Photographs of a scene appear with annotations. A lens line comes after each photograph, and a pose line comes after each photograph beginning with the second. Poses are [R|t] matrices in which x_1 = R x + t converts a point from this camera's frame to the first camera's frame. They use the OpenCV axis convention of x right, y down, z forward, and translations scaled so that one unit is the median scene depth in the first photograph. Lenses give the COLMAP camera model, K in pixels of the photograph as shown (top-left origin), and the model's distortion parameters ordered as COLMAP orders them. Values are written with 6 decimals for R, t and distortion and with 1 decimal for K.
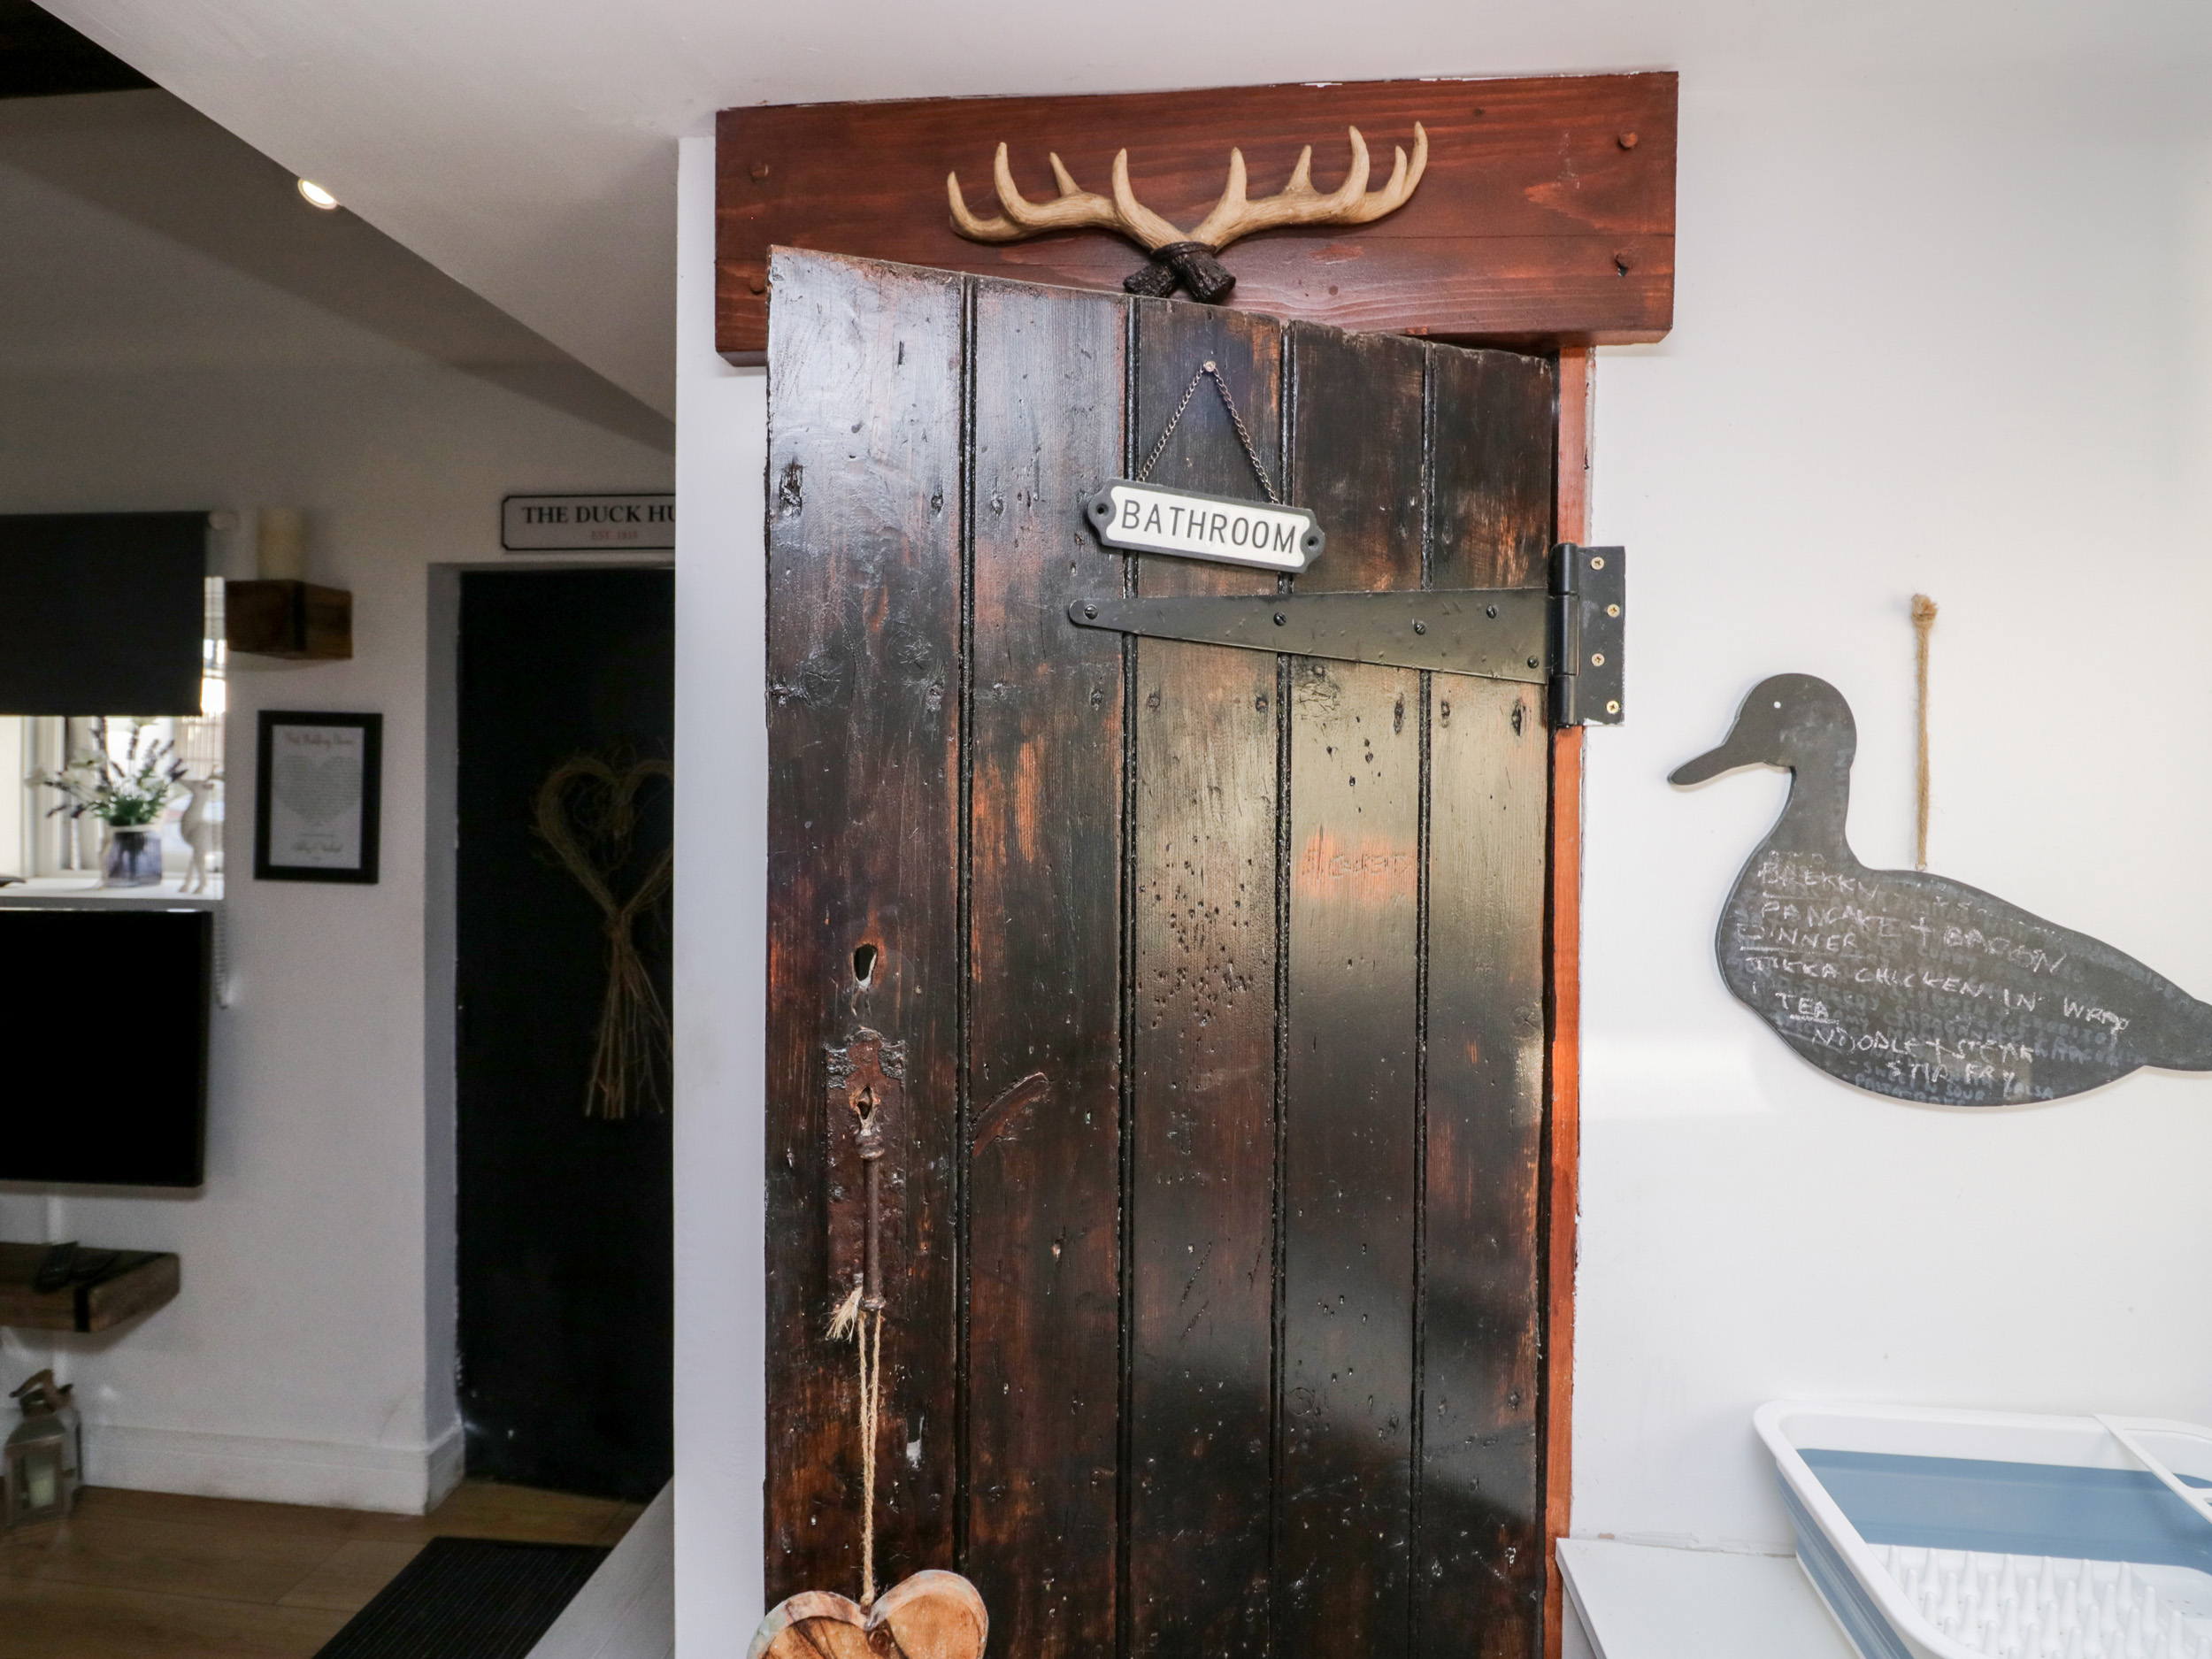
lens RADIAL K [[1156.9, 0, 1116.6], [0, 1156.9, 812.9], [0, 0, 1]] dist [-0.002994, -0.011023]
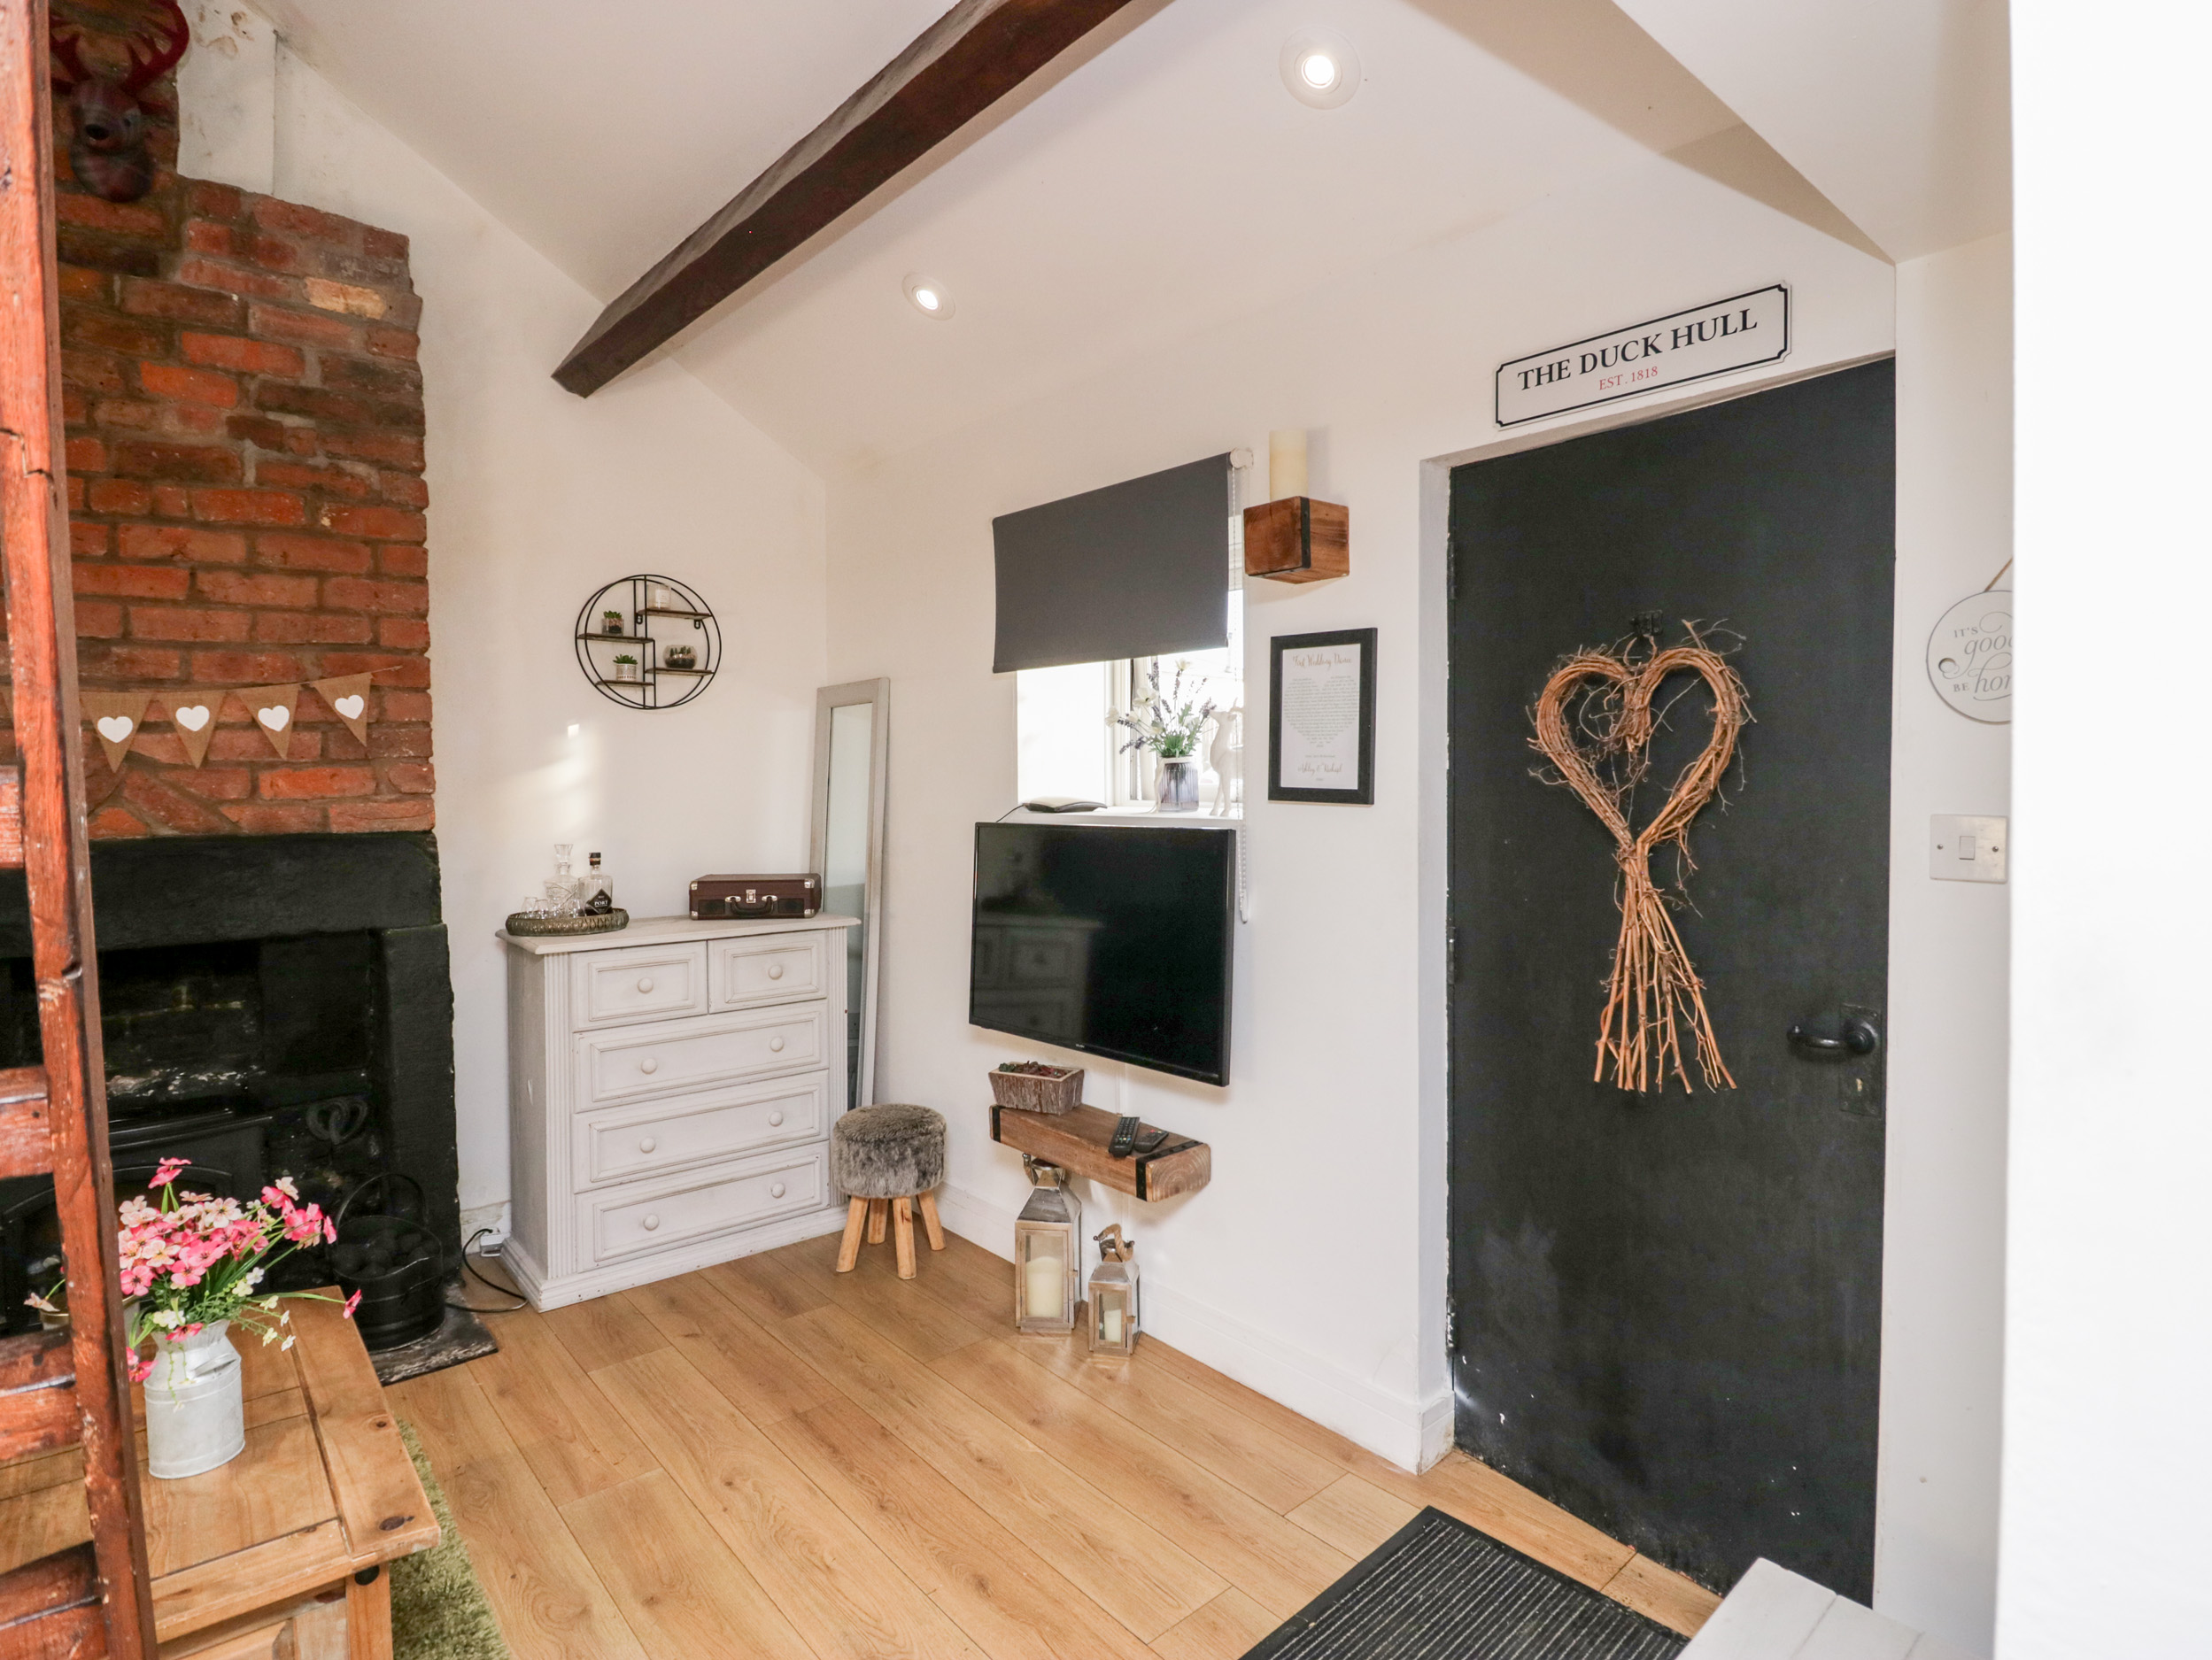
lens RADIAL K [[1156.7, 0, 1126.7], [0, 1156.7, 807.5], [0, 0, 1]] dist [-0.002994, -0.011023]
pose [[0.728833, 0.005991, -0.684665, -0.129656], [0.007387, 0.999835, 0.016612, 0.046205], [0.684652, -0.017165, 0.728668, 0.154488]]
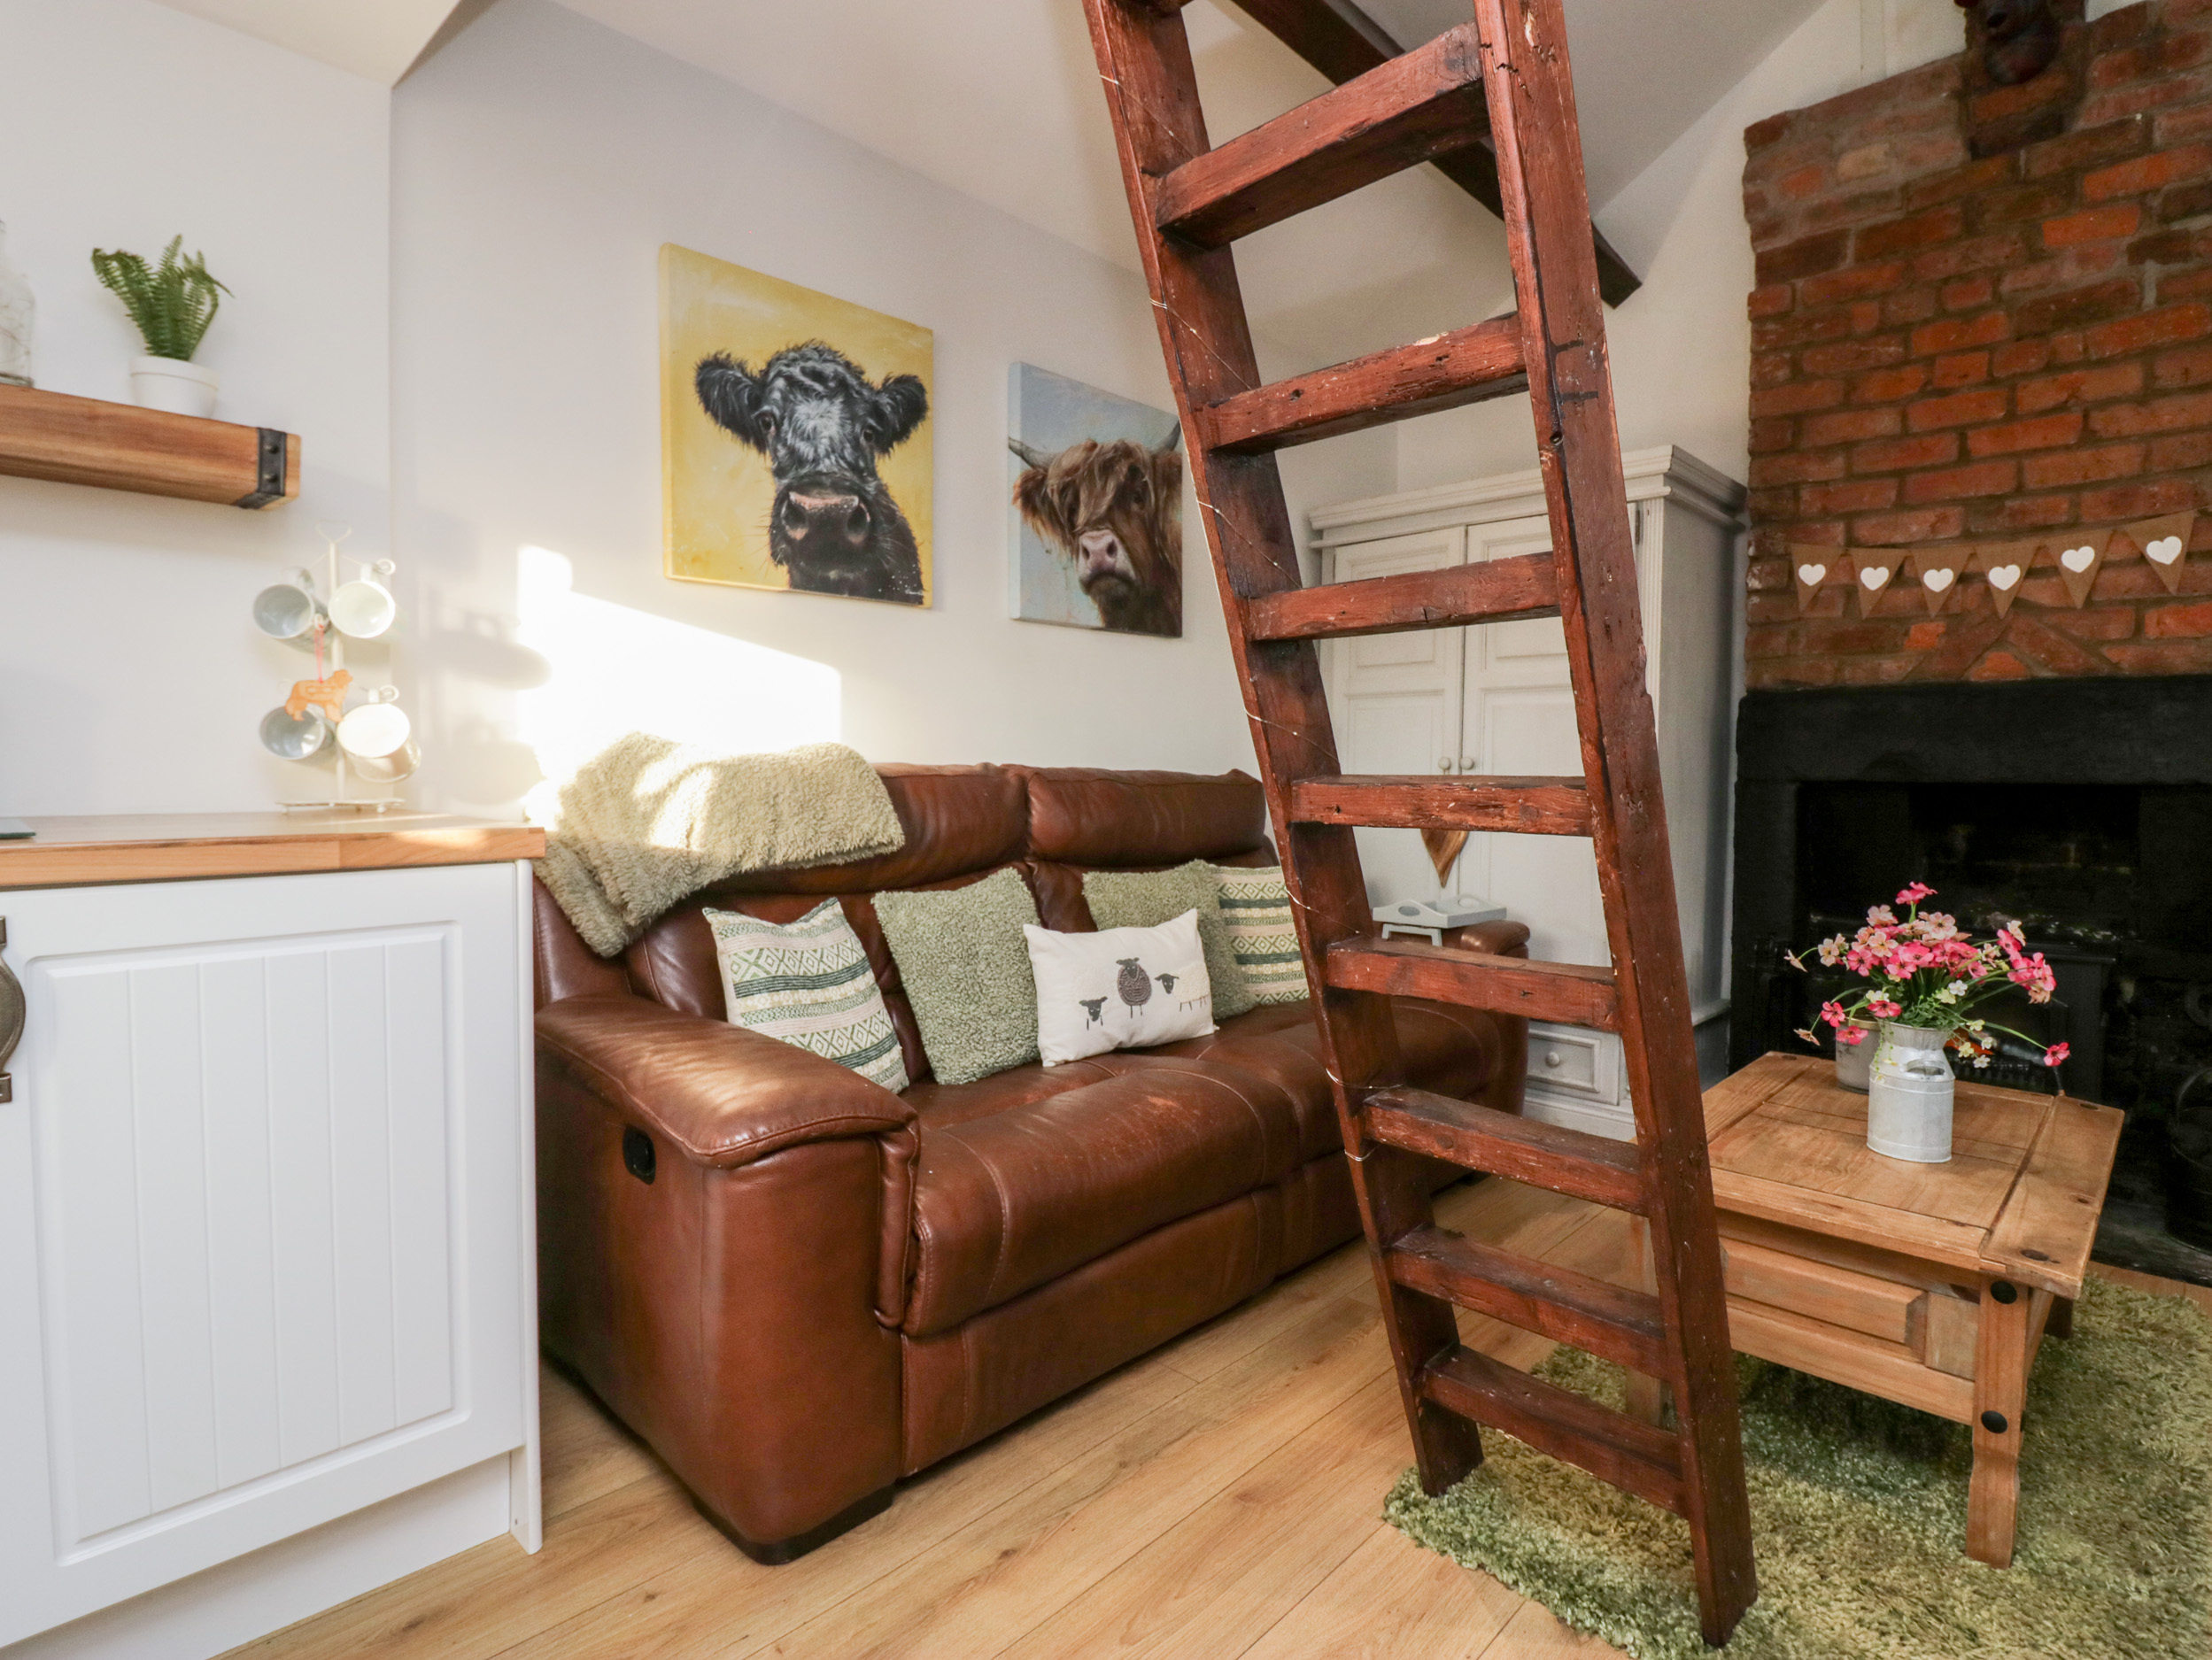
lens RADIAL K [[1156.7, 0, 1115.9], [0, 1156.7, 803.9], [0, 0, 1]] dist [-0.002994, -0.011023]
pose [[-0.612635, 0.010693, -0.790294, -0.091659], [-0.022509, 0.999267, 0.030969, 0.201010], [0.790045, 0.036761, -0.611945, 0.305339]]
